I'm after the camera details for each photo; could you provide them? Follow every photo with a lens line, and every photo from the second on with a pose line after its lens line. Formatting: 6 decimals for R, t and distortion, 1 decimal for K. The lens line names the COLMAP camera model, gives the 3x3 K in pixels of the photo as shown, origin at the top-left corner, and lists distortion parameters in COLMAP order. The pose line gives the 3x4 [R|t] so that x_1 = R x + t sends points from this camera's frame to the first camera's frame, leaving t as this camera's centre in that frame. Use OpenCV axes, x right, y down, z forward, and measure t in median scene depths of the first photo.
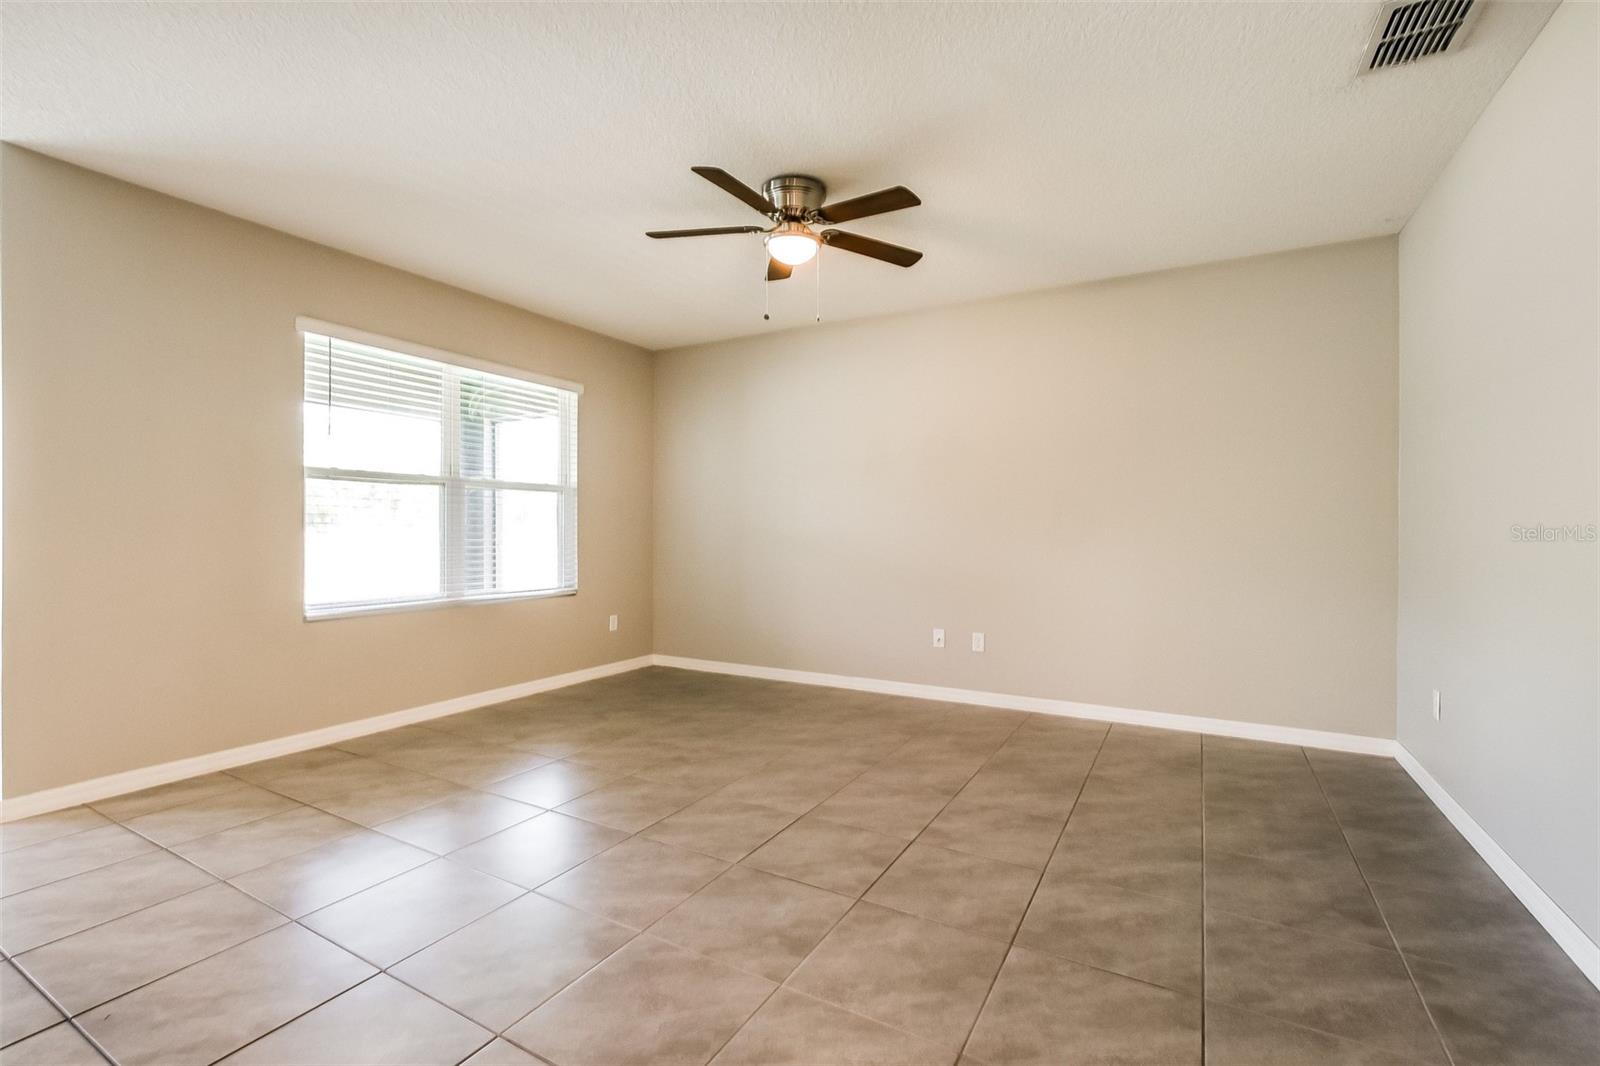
lens RADIAL K [[693.7, 0, 803.0], [0, 693.7, 536.4], [0, 0, 1]] dist [-0.006027, 0.003358]
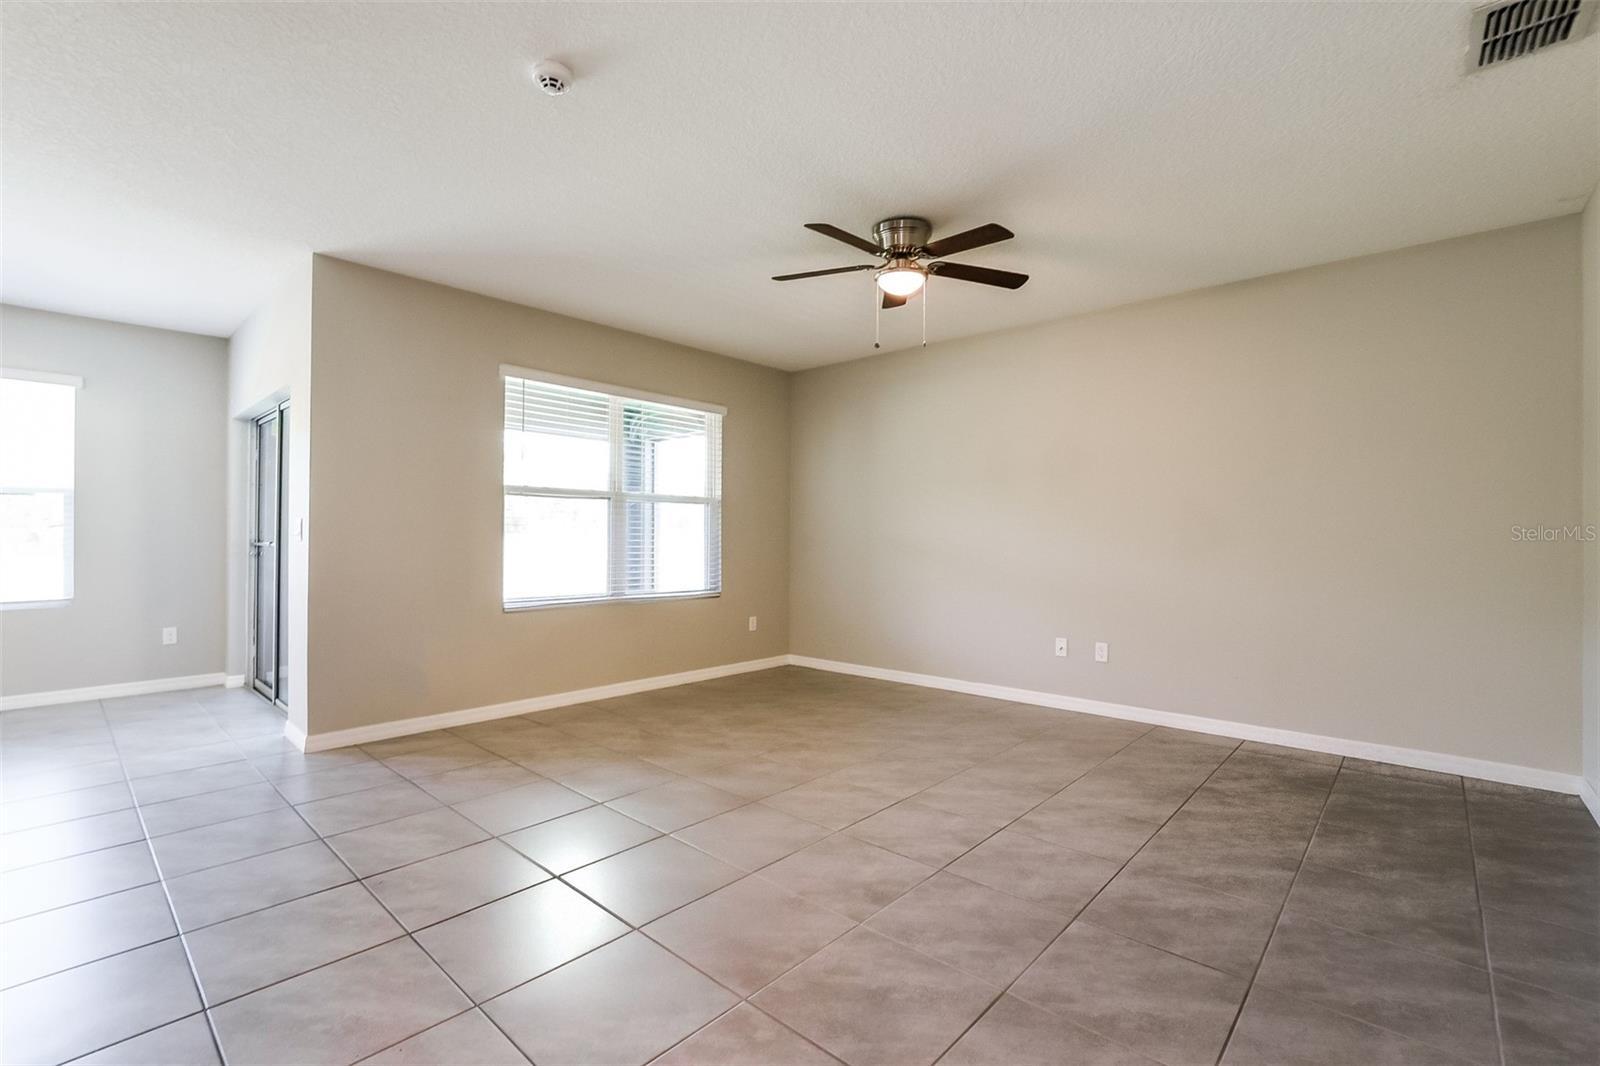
lens RADIAL K [[693.7, 0, 799.4], [0, 693.7, 536.8], [0, 0, 1]] dist [-0.006027, 0.003358]
pose [[0.976334, 0.002346, -0.216255, 0.069787], [-0.004819, 0.999929, -0.010910, 0.000515], [0.216214, 0.011694, 0.976276, -0.105897]]
